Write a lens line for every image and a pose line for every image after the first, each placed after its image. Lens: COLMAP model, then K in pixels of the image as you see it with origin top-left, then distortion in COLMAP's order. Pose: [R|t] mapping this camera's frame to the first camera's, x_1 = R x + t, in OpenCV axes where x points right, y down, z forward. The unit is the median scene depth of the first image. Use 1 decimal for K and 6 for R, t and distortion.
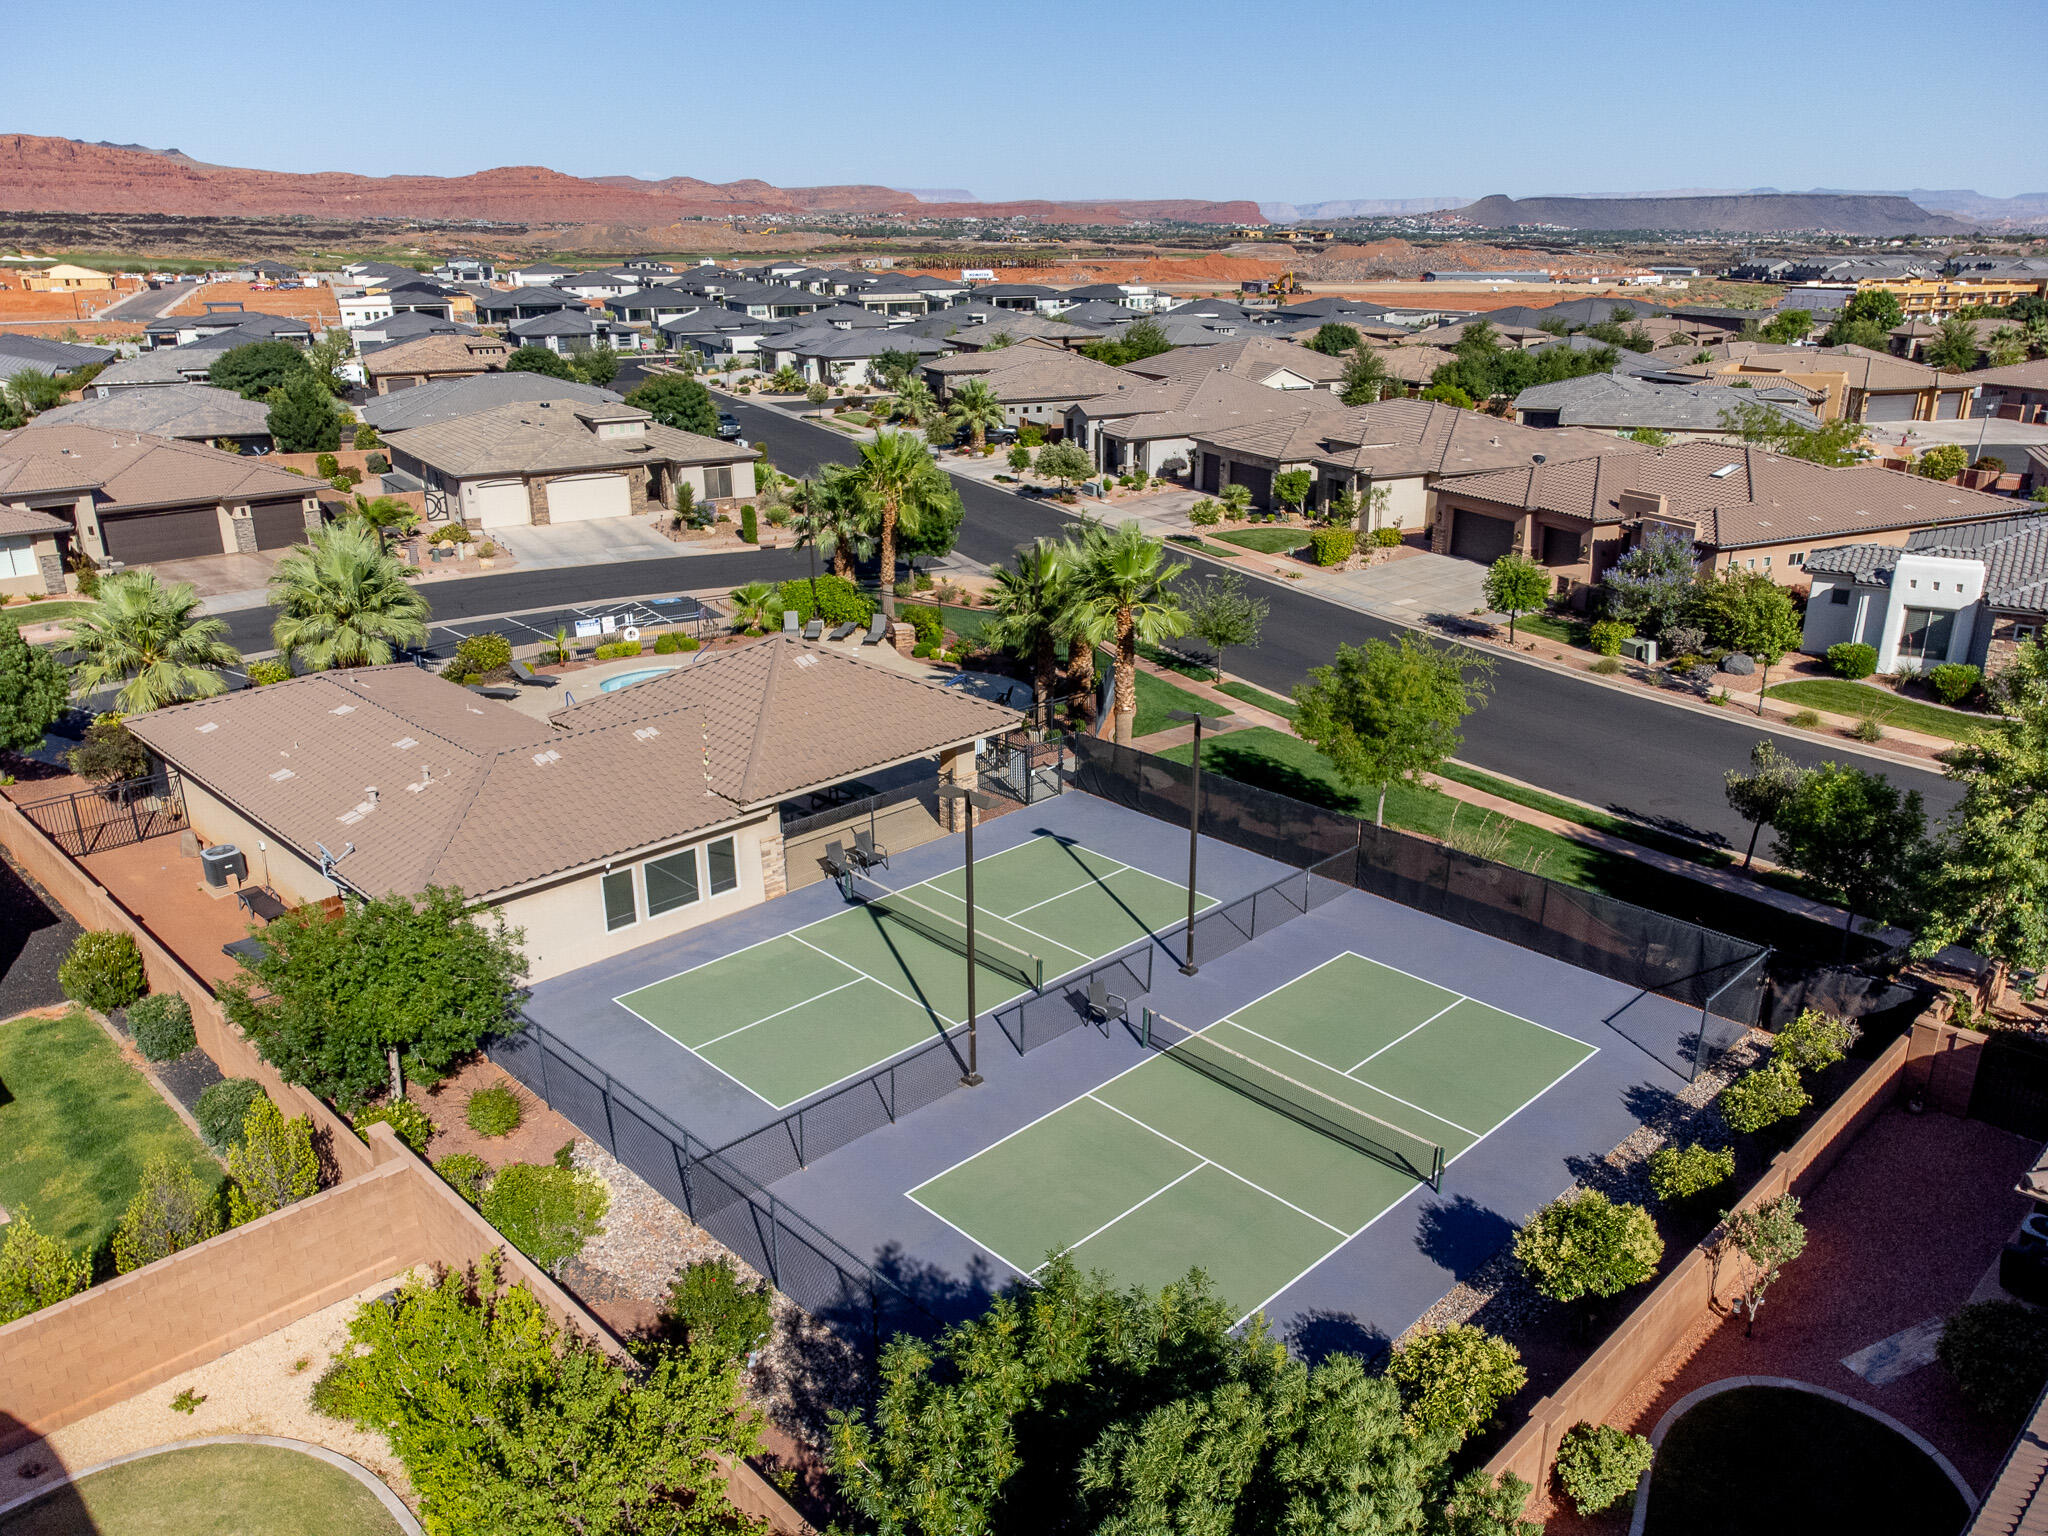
lens RADIAL K [[1524.2, 0, 1016.1], [0, 1524.2, 773.2], [0, 0, 1]] dist [0.010489, 0.004826]
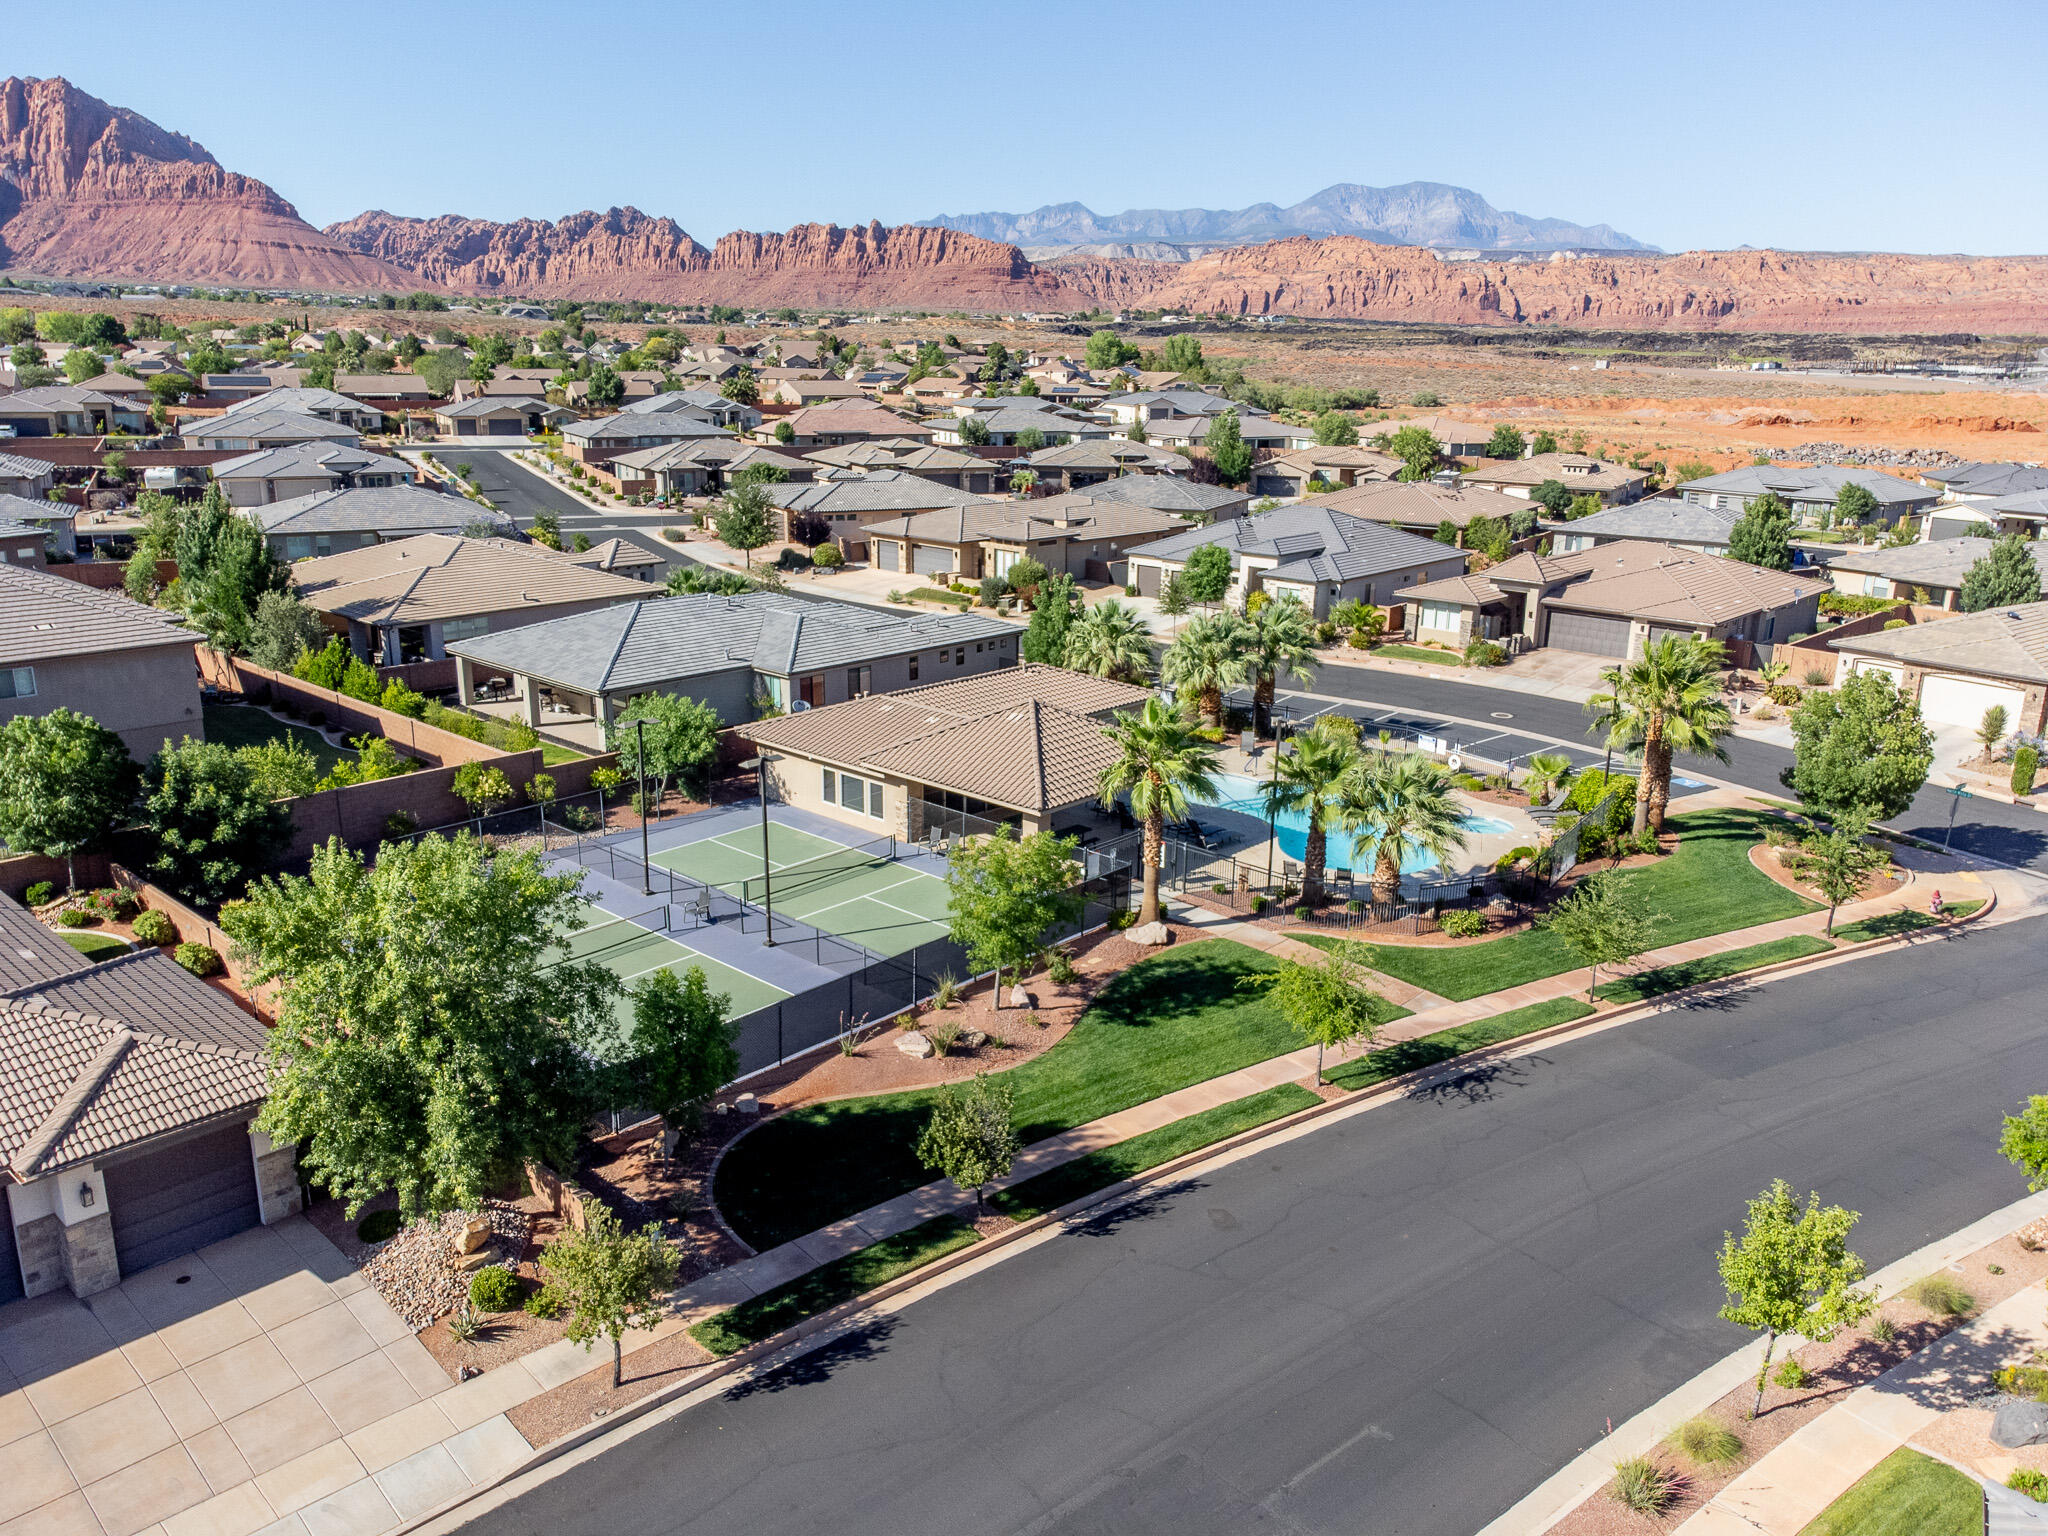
lens RADIAL K [[1524.2, 0, 1016.1], [0, 1524.2, 773.2], [0, 0, 1]] dist [0.010489, 0.004826]
pose [[0.055477, 0.277361, -0.959163, 0.874258], [-0.351366, 0.904617, 0.241266, -0.262553], [0.934593, 0.323632, 0.147641, 0.595169]]
